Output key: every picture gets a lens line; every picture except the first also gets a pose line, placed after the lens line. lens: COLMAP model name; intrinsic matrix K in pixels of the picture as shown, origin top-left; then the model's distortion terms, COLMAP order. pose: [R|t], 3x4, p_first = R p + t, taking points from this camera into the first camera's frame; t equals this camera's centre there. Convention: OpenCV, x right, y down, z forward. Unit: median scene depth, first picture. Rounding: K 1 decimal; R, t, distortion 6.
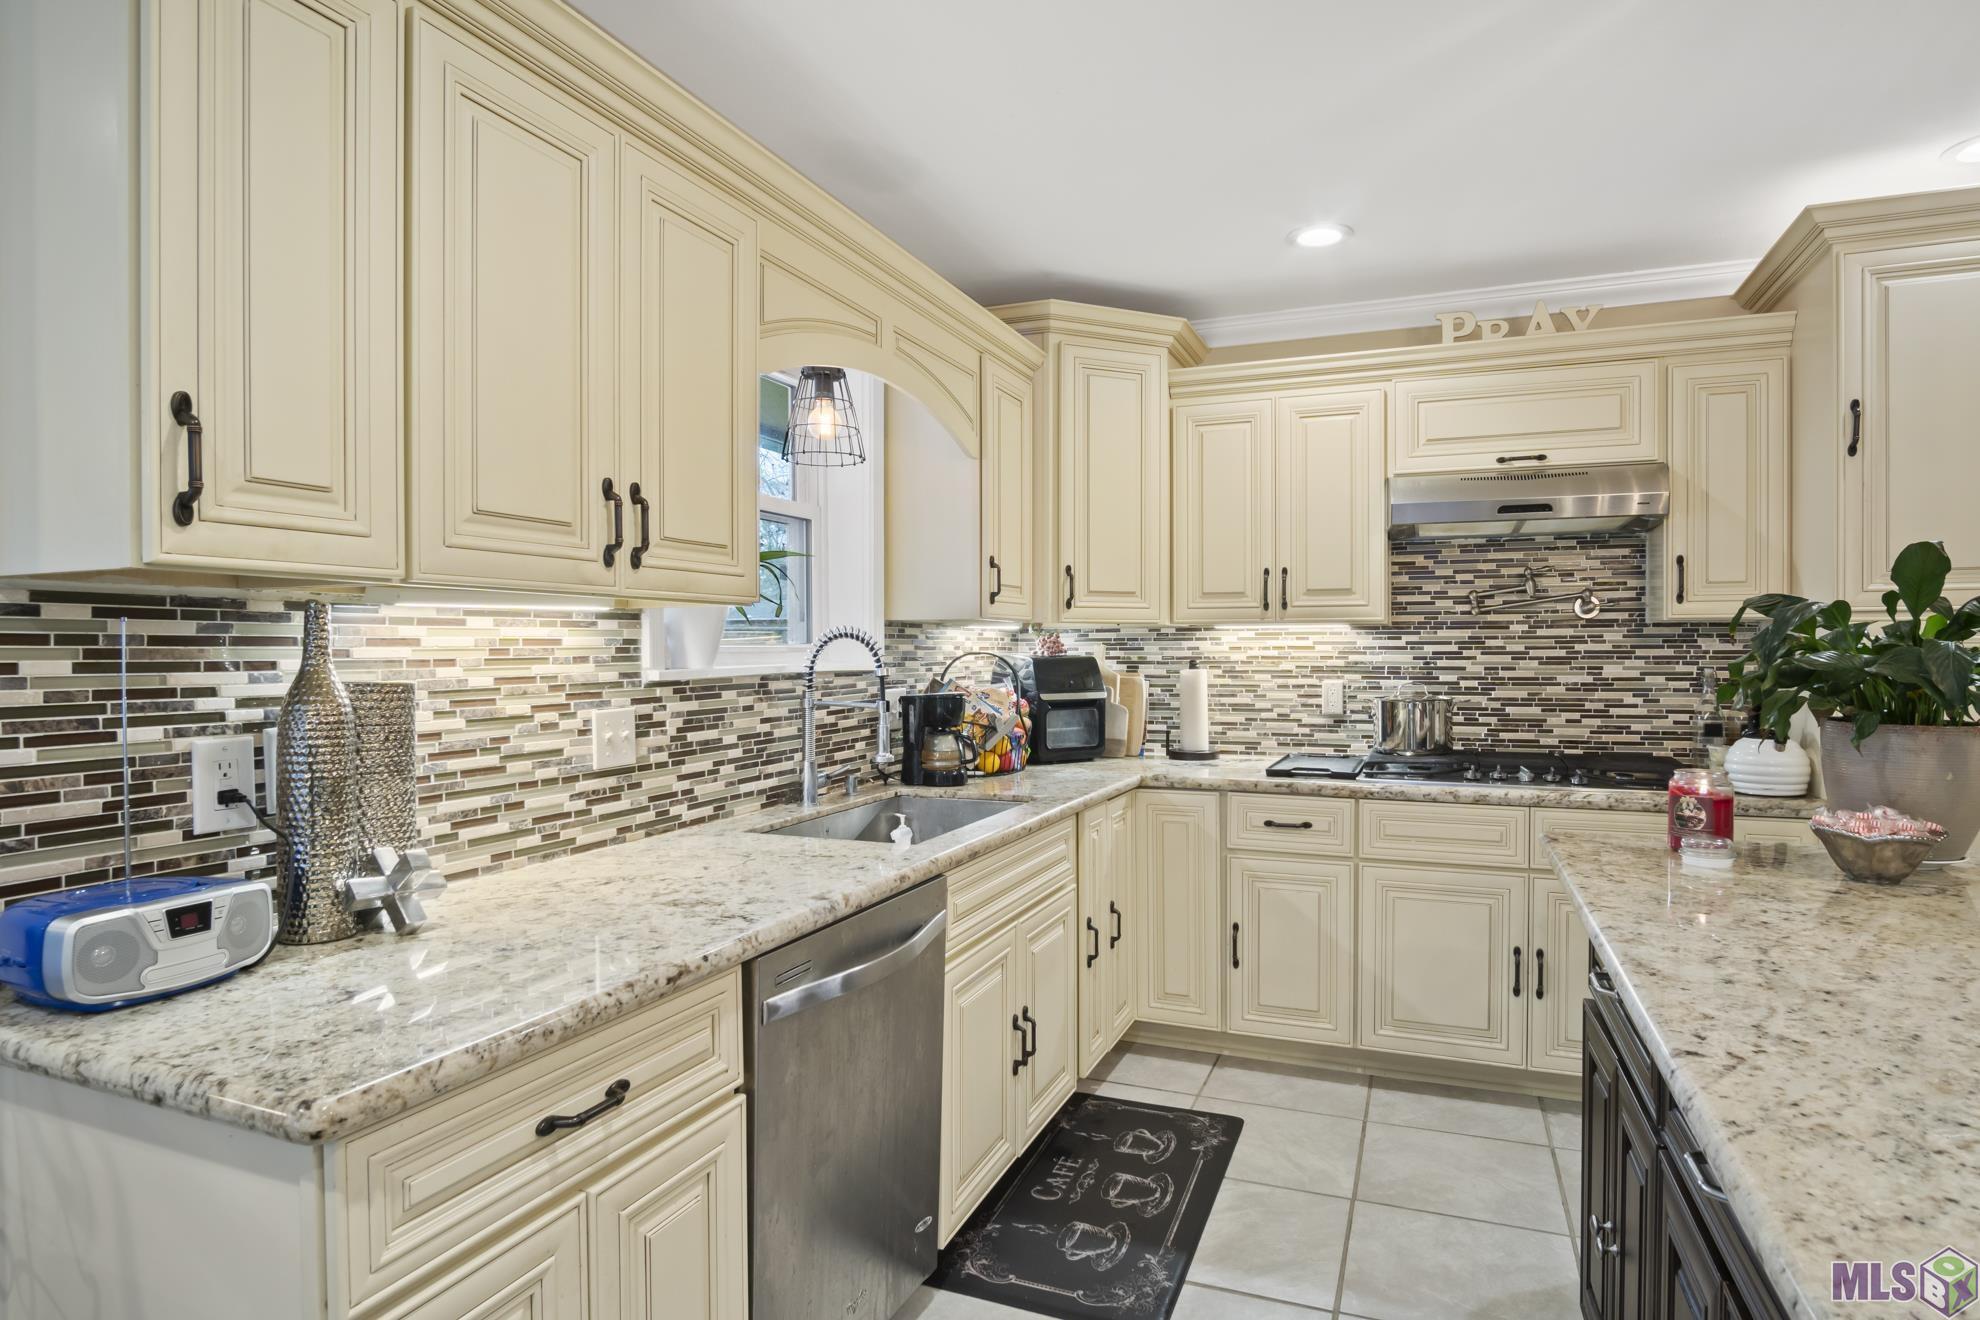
lens RADIAL K [[1072.9, 0, 1001.9], [0, 1072.9, 662.4], [0, 0, 1]] dist [-0.030654, 0.008421]
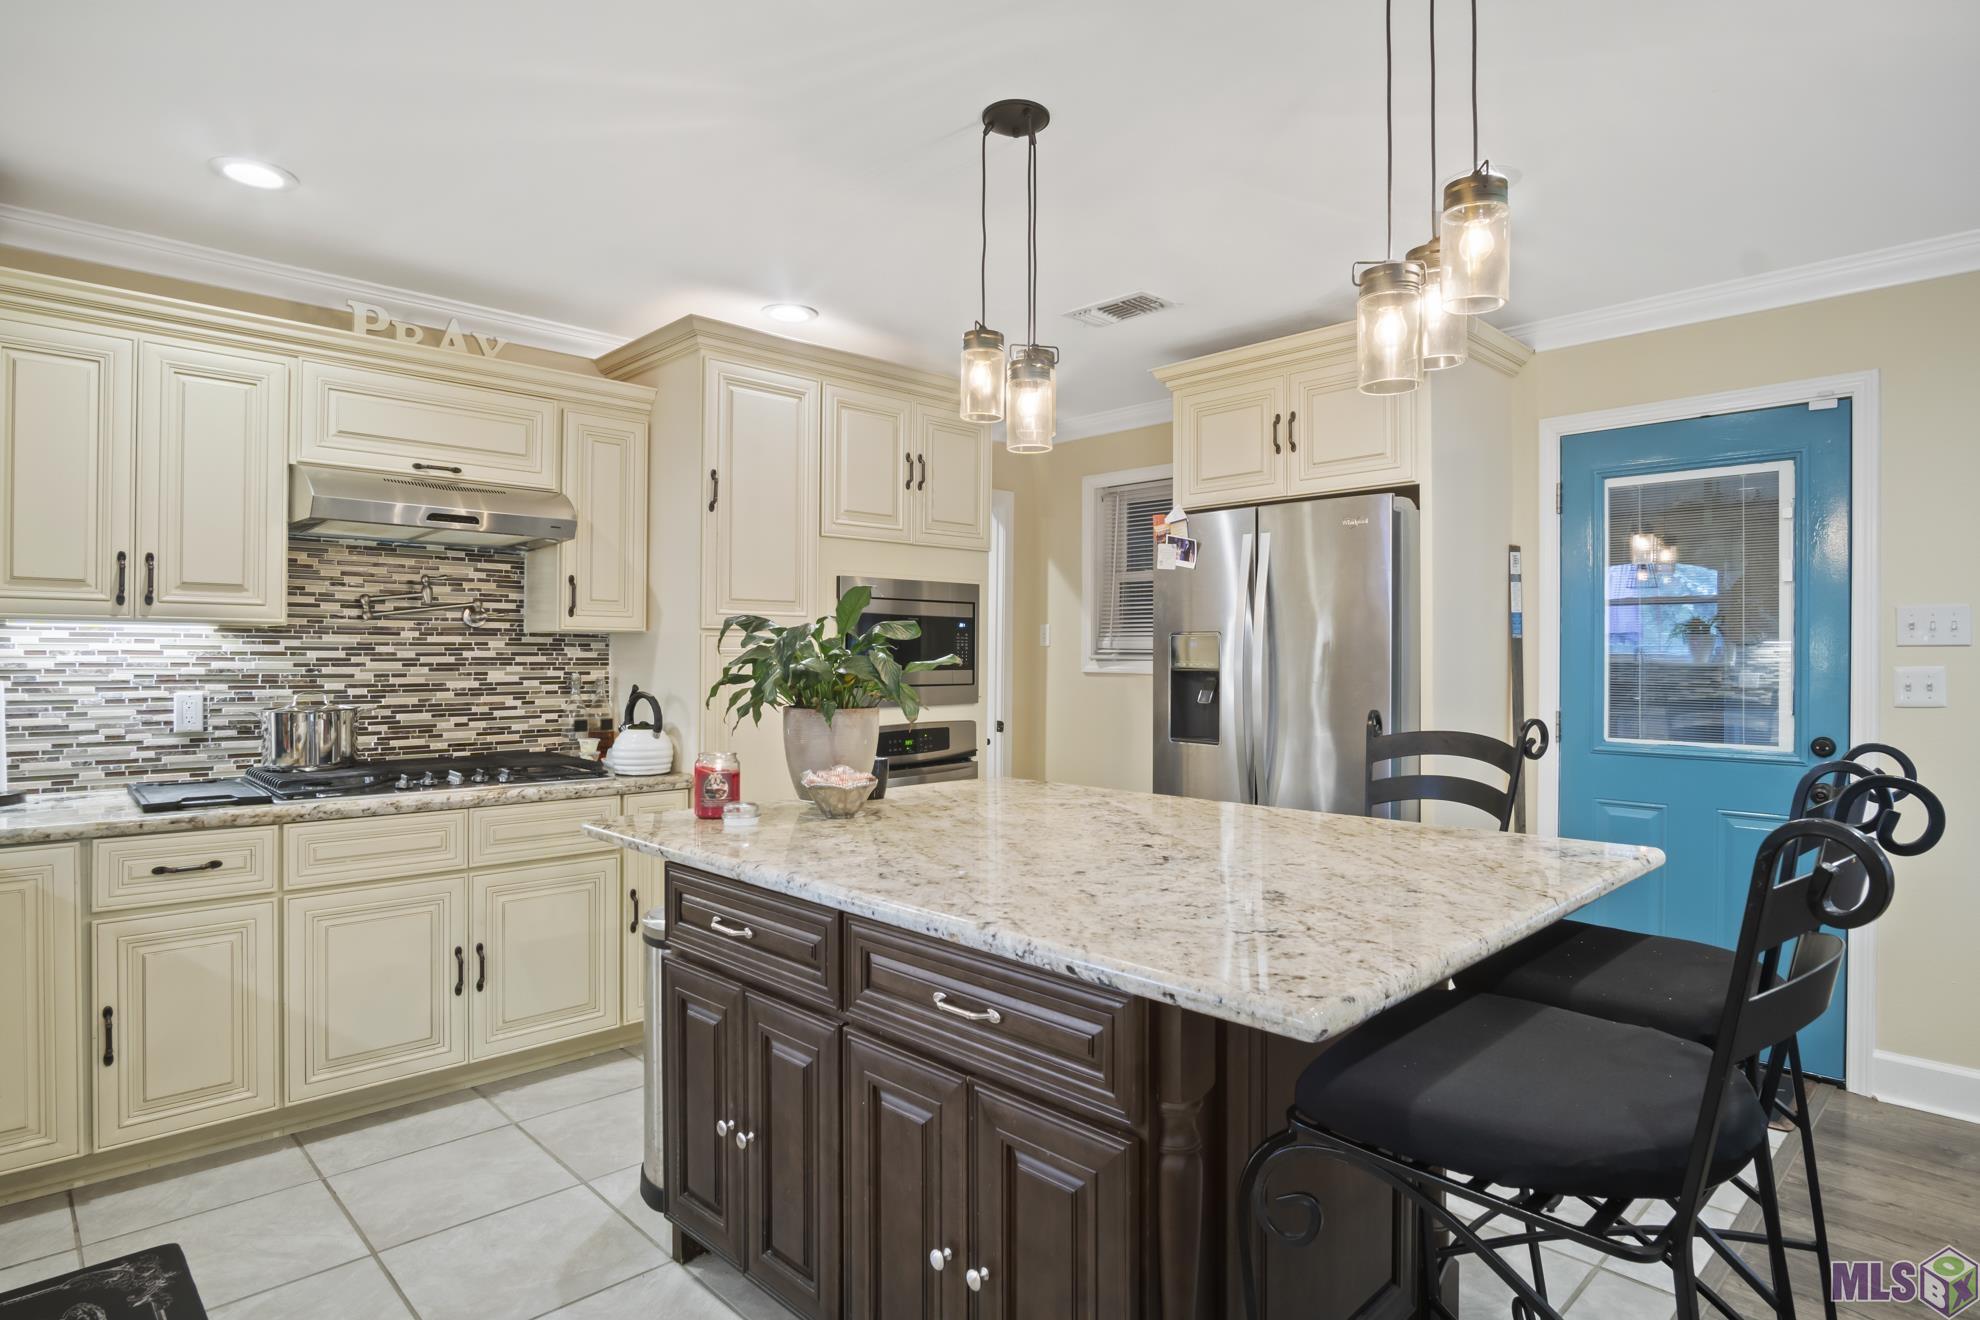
lens RADIAL K [[1072.9, 0, 991.0], [0, 1072.9, 657.2], [0, 0, 1]] dist [-0.030654, 0.008421]
pose [[0.408315, 0.003750, 0.912833, -0.225711], [0.005483, 0.999963, -0.006561, -0.001530], [-0.912825, 0.007684, 0.408280, 0.106666]]
